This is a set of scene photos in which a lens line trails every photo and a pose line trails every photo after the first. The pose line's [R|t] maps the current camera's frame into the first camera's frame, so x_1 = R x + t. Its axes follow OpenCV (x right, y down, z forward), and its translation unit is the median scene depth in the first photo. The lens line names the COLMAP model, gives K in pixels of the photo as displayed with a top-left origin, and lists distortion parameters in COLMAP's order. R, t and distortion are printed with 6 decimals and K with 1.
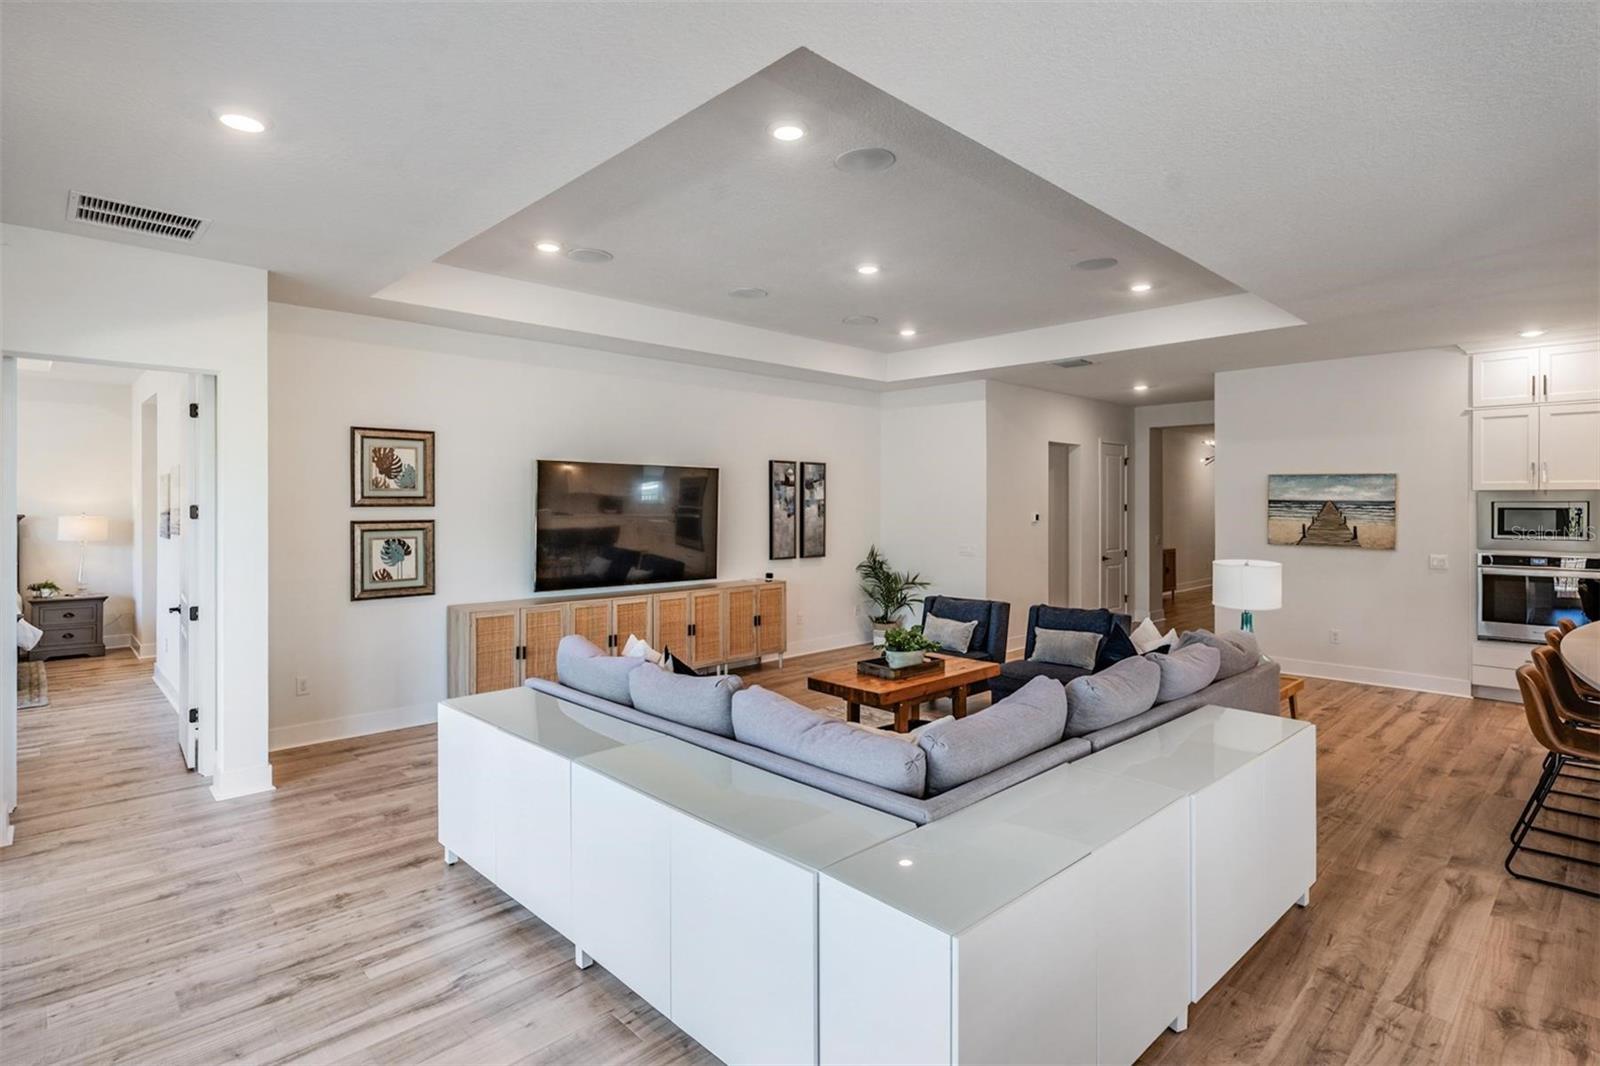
lens RADIAL K [[808.5, 0, 795.5], [0, 808.5, 503.6], [0, 0, 1]] dist [-0.000874, 0.000708]
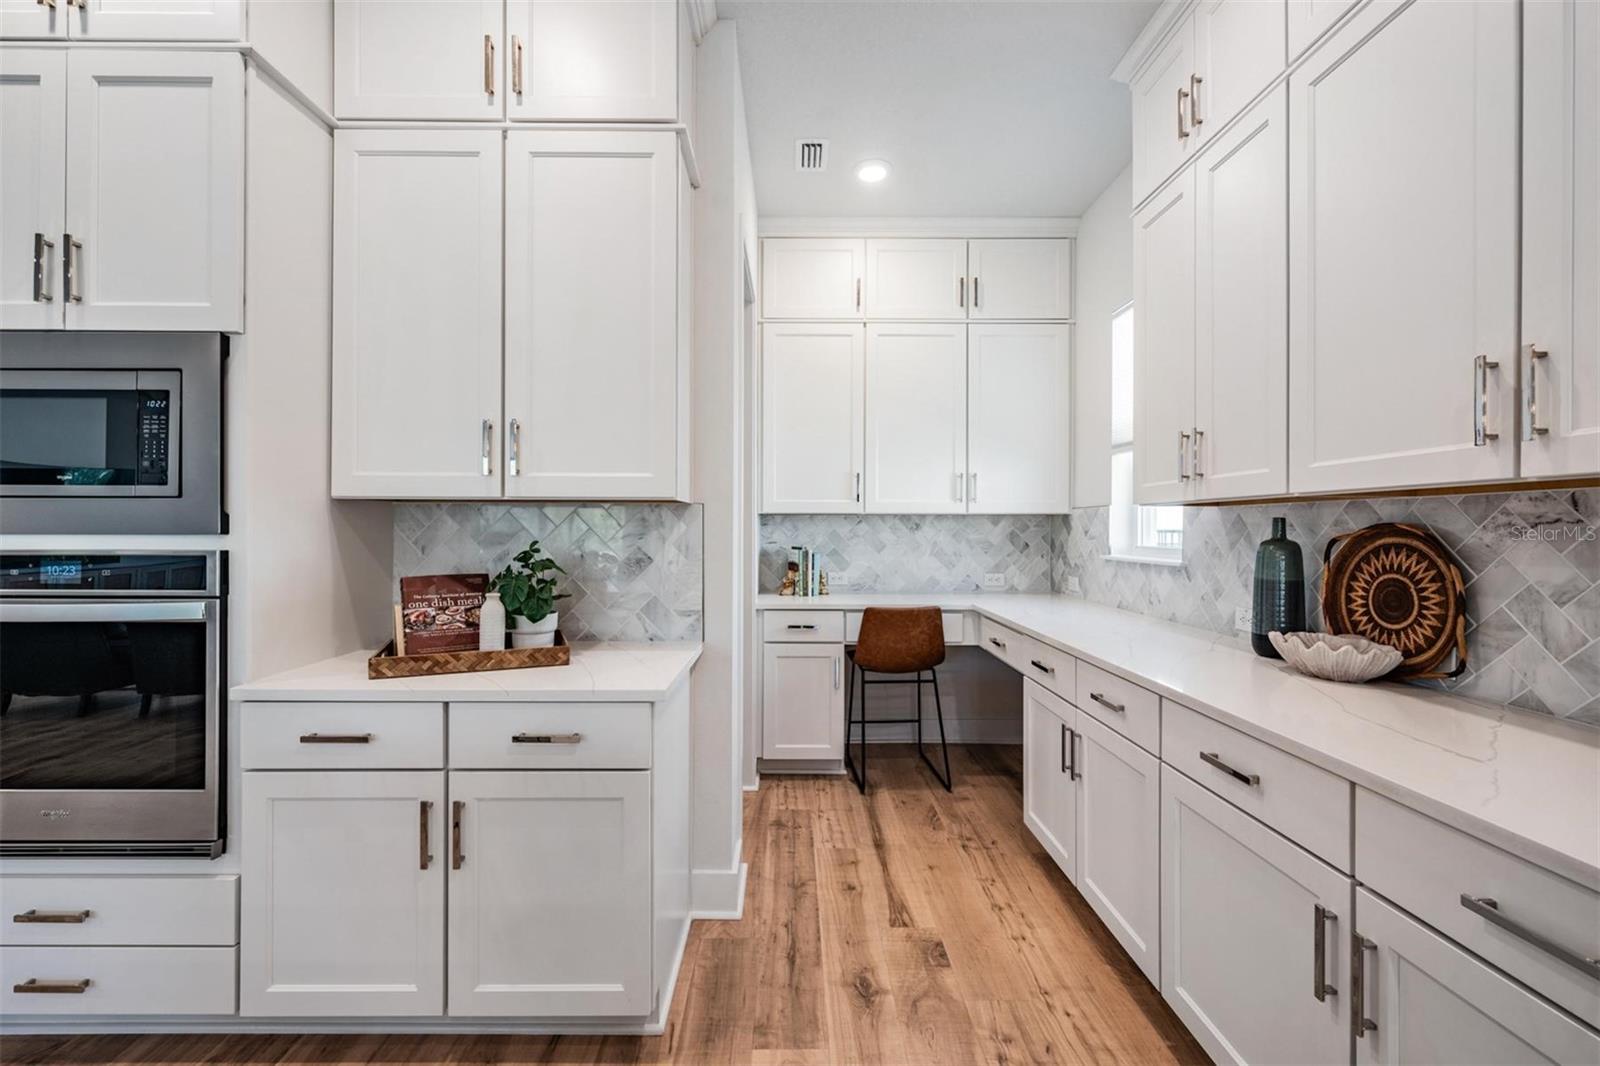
lens RADIAL K [[667.6, 0, 793.3], [0, 667.6, 524.7], [0, 0, 1]] dist [-0.001130, -0.000075]
pose [[0.685721, 0.006174, 0.727838, 0.812877], [-0.005154, 0.999980, -0.003627, 0.047313], [-0.727846, -0.001264, 0.685740, 0.561291]]
